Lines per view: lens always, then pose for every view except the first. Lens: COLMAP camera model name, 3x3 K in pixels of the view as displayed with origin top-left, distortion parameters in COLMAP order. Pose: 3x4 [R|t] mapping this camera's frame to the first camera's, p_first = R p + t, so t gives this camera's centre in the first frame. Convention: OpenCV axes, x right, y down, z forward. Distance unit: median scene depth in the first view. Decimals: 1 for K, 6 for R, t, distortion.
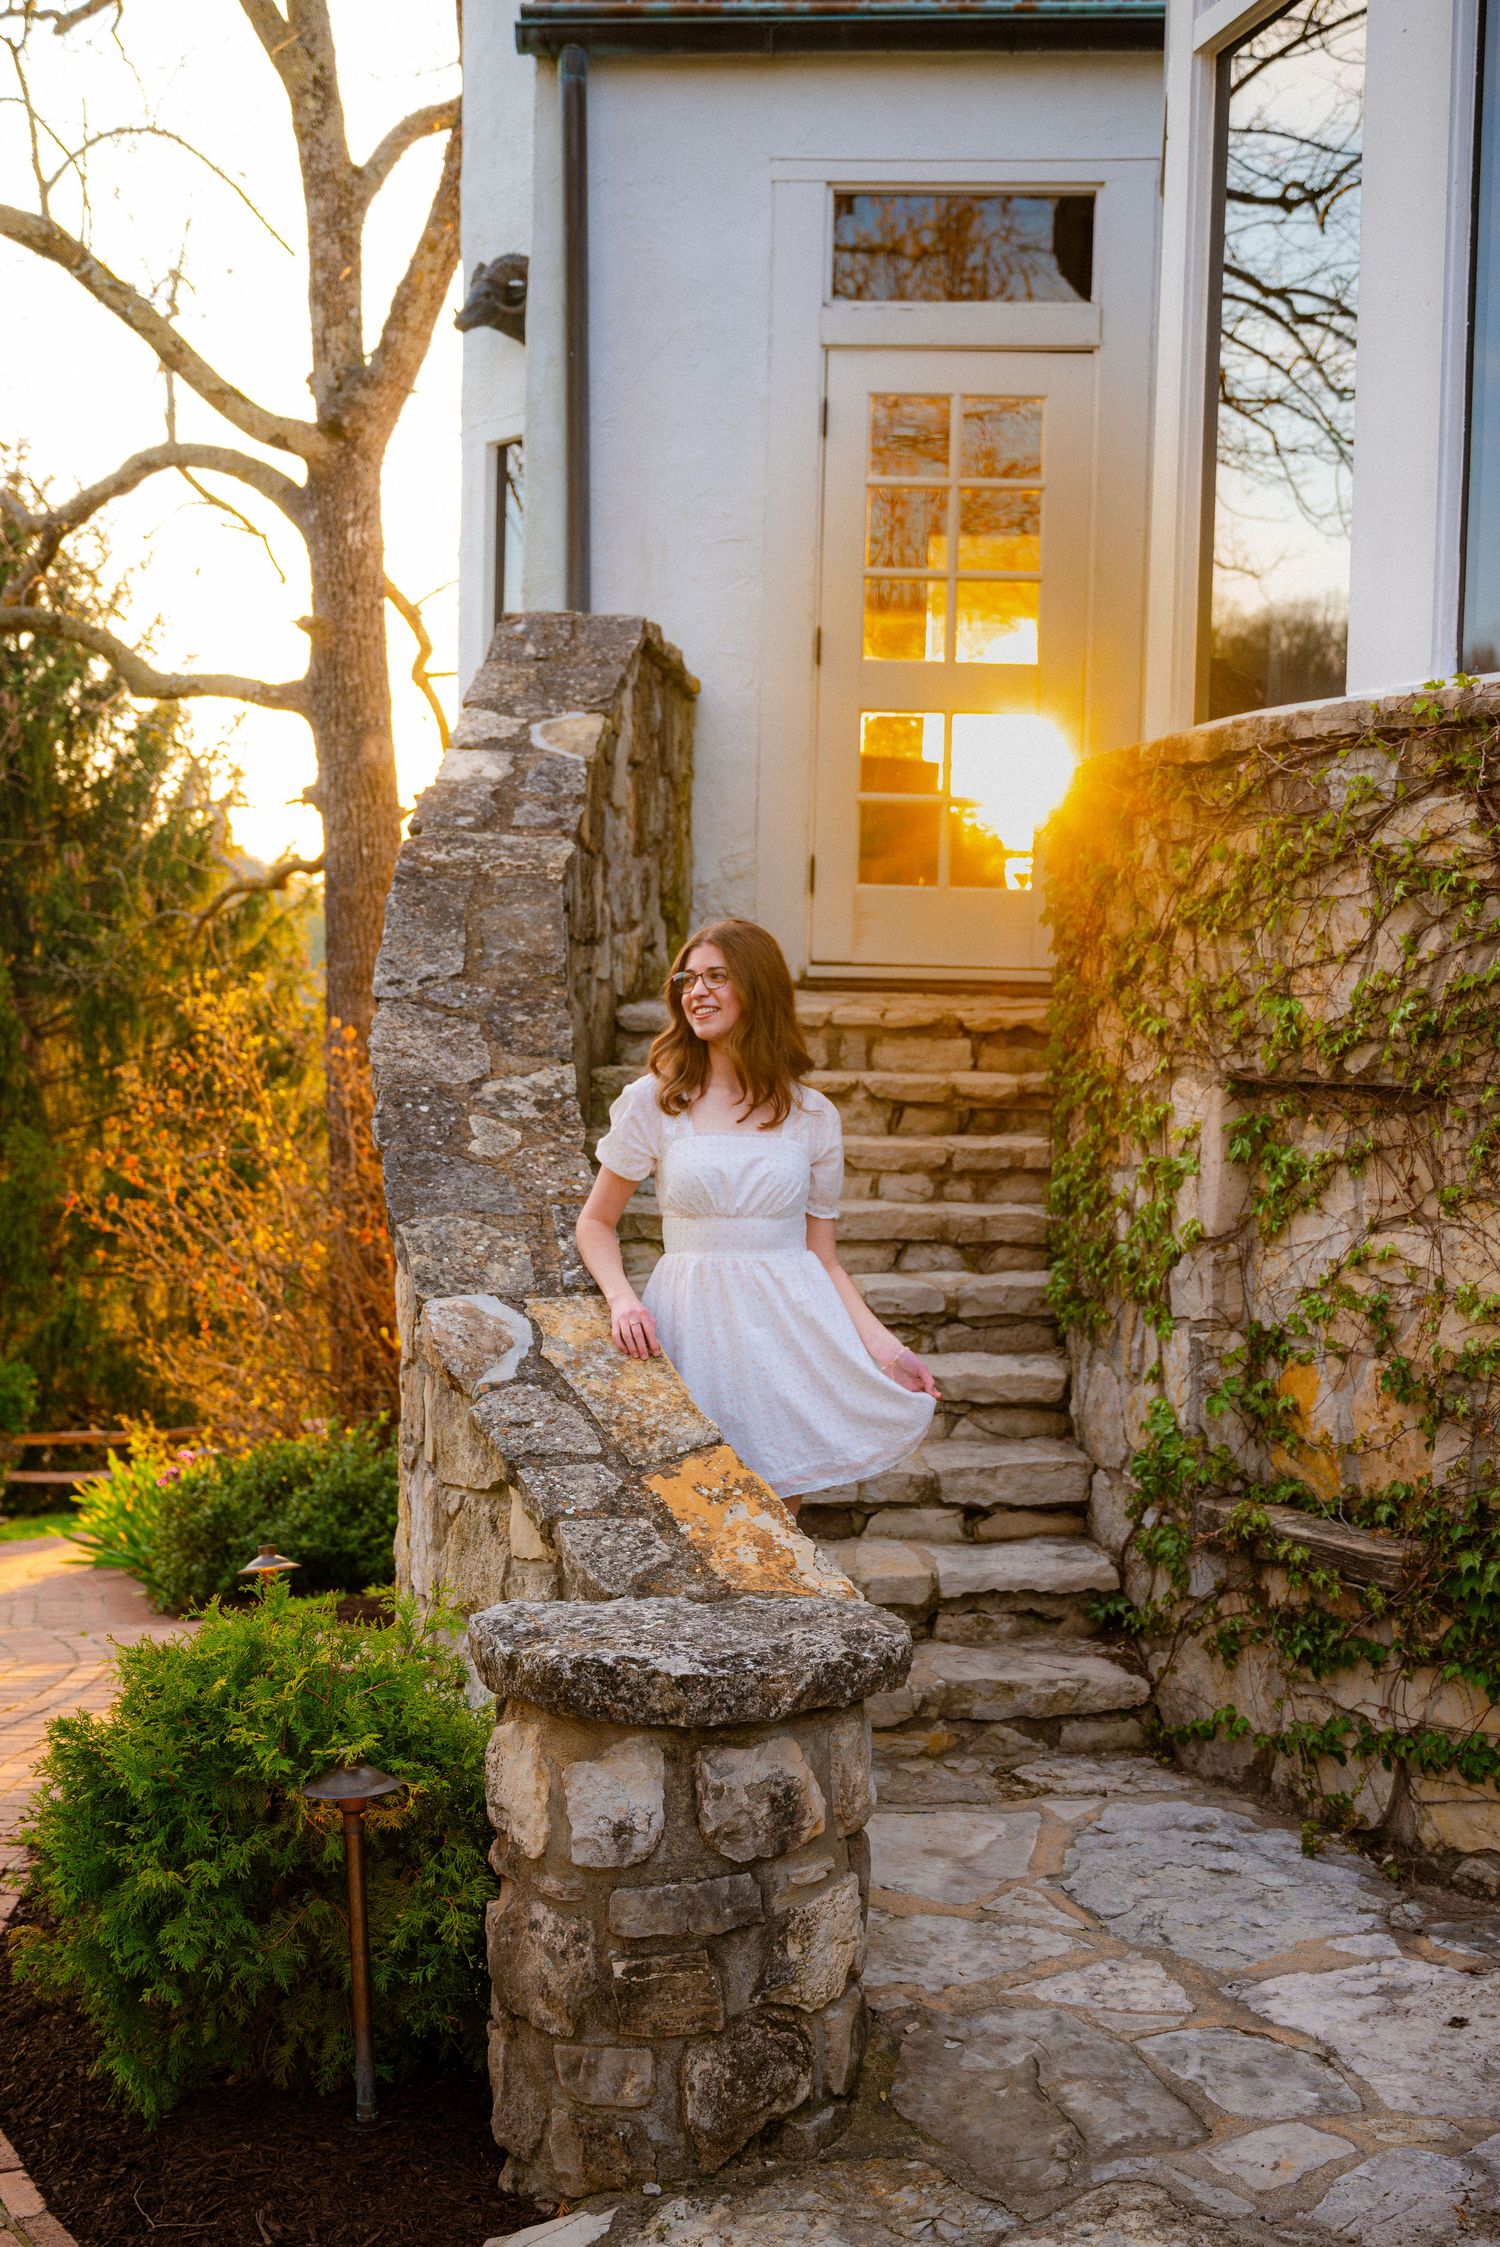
lens RADIAL K [[3122.0, 0, 750.0], [0, 3122.0, 1123.5], [0, 0, 1]] dist [-0.013306, -0.020005]
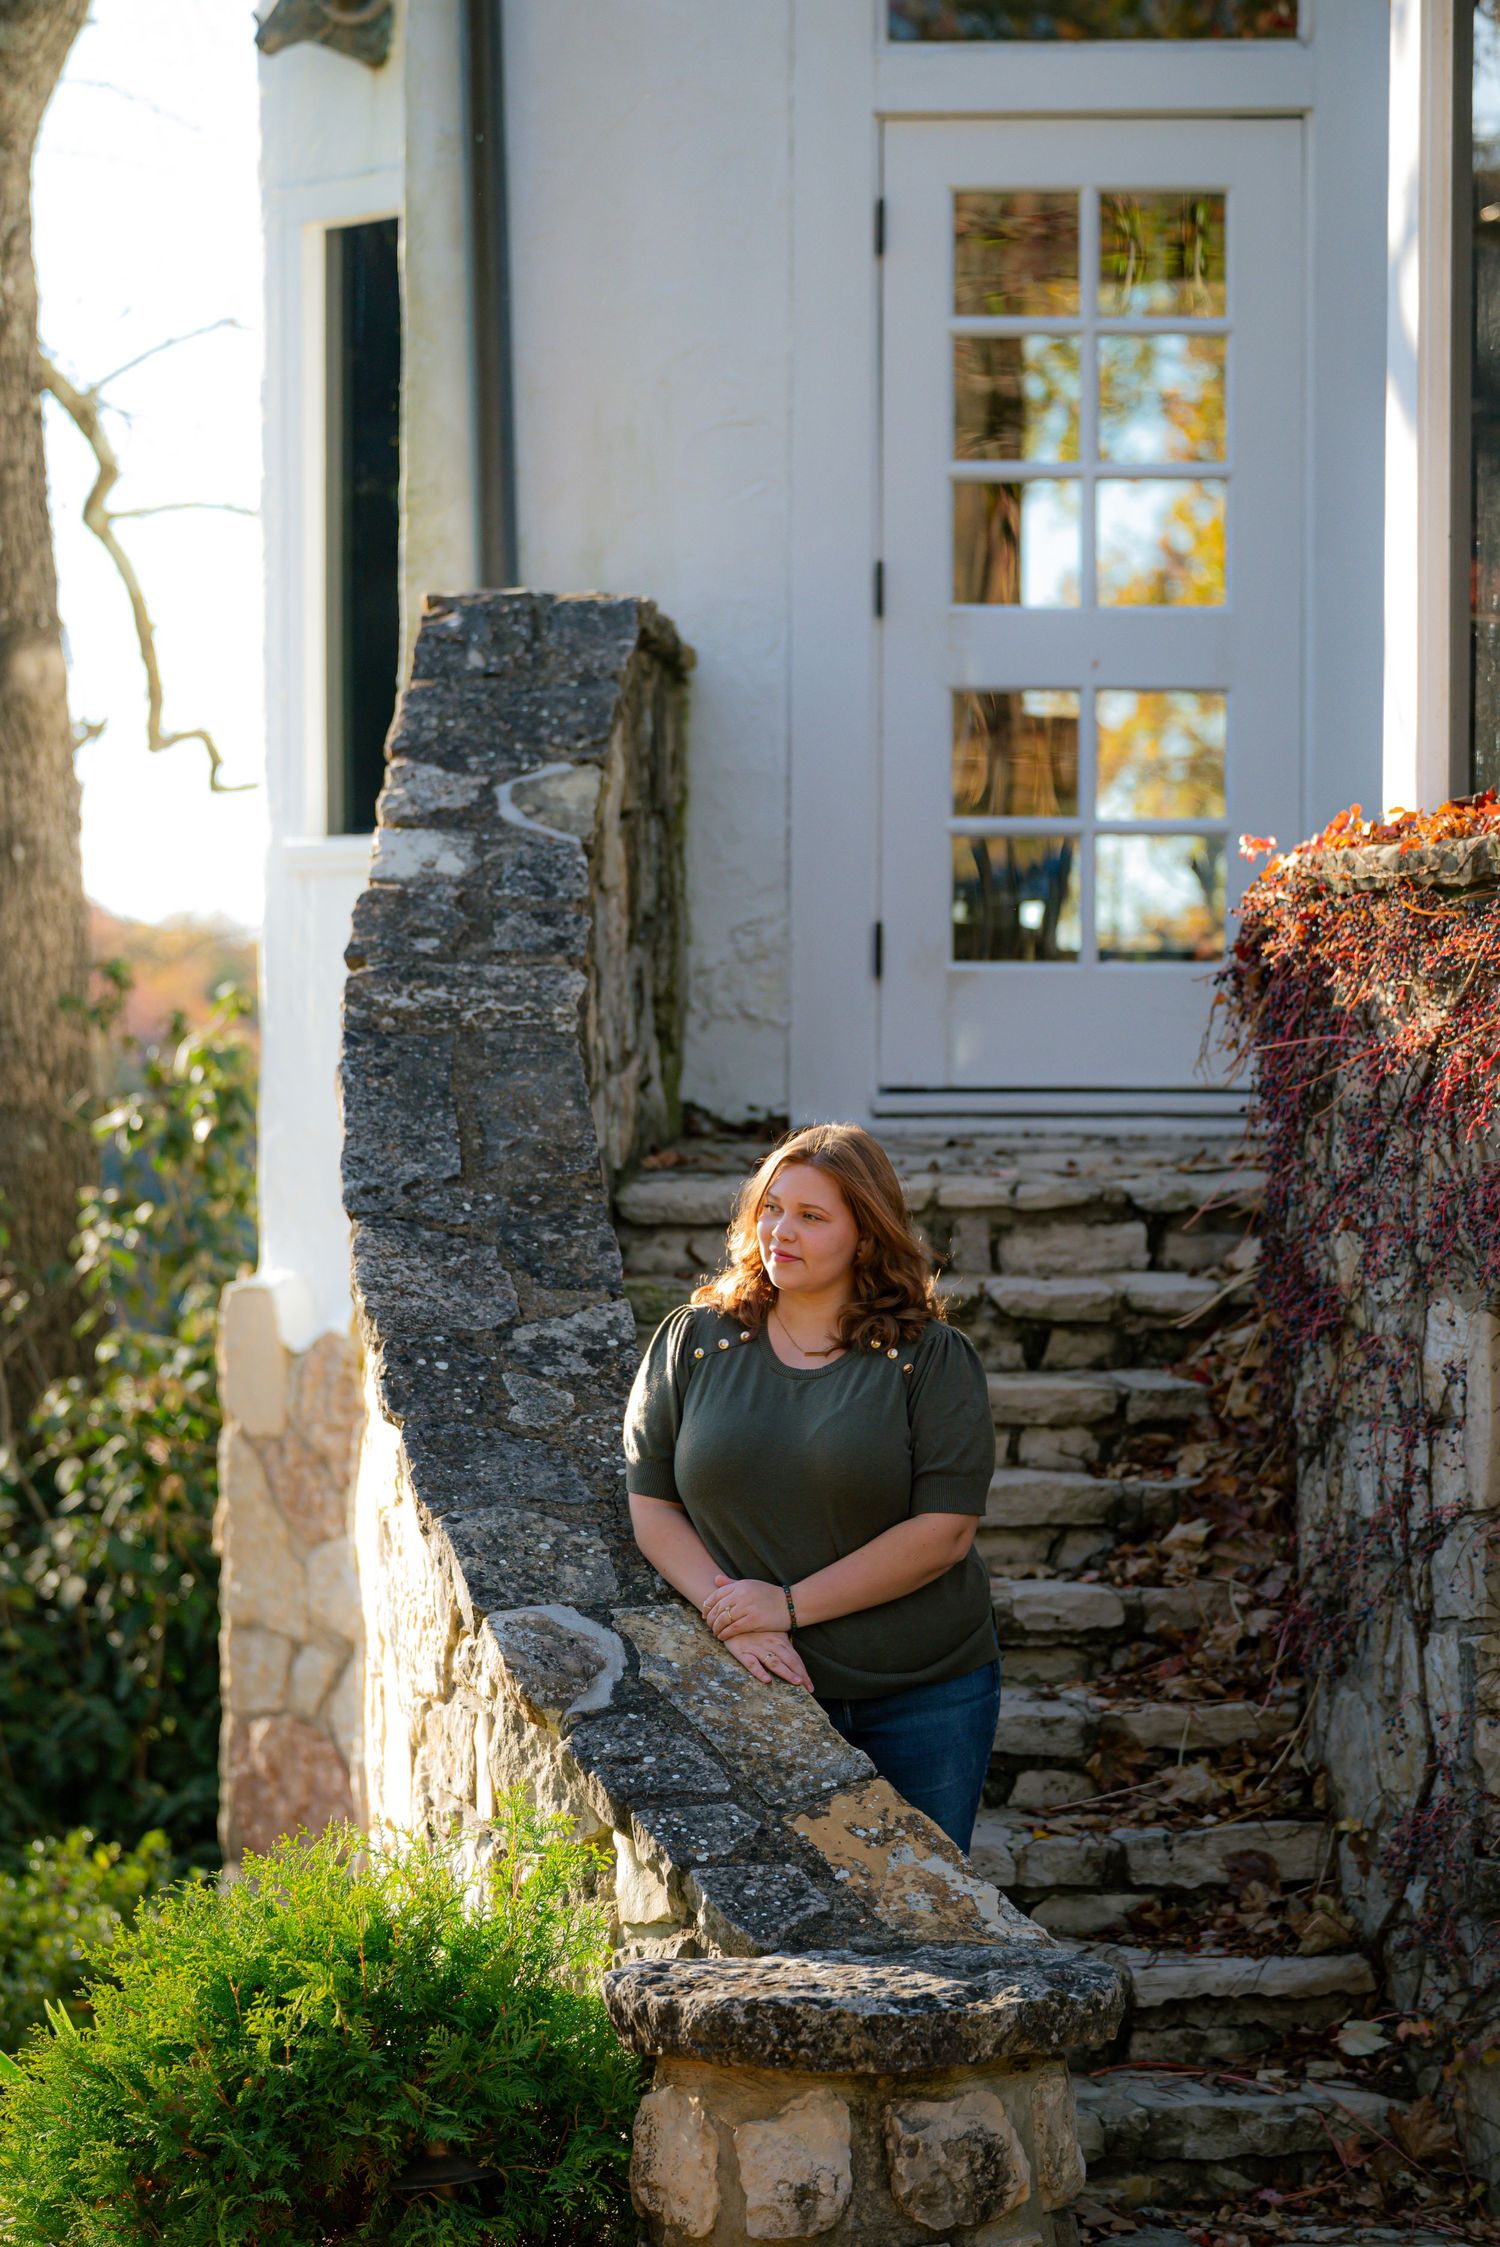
lens RADIAL K [[6591.3, 0, 750.0], [0, 6591.3, 1123.5], [0, 0, 1]] dist [-0.005969, -1.173423]
pose [[0.999555, -0.023698, 0.018116, -0.056215], [0.024160, 0.999377, -0.025734, -0.020191], [-0.017495, 0.026160, 0.999505, -0.592200]]
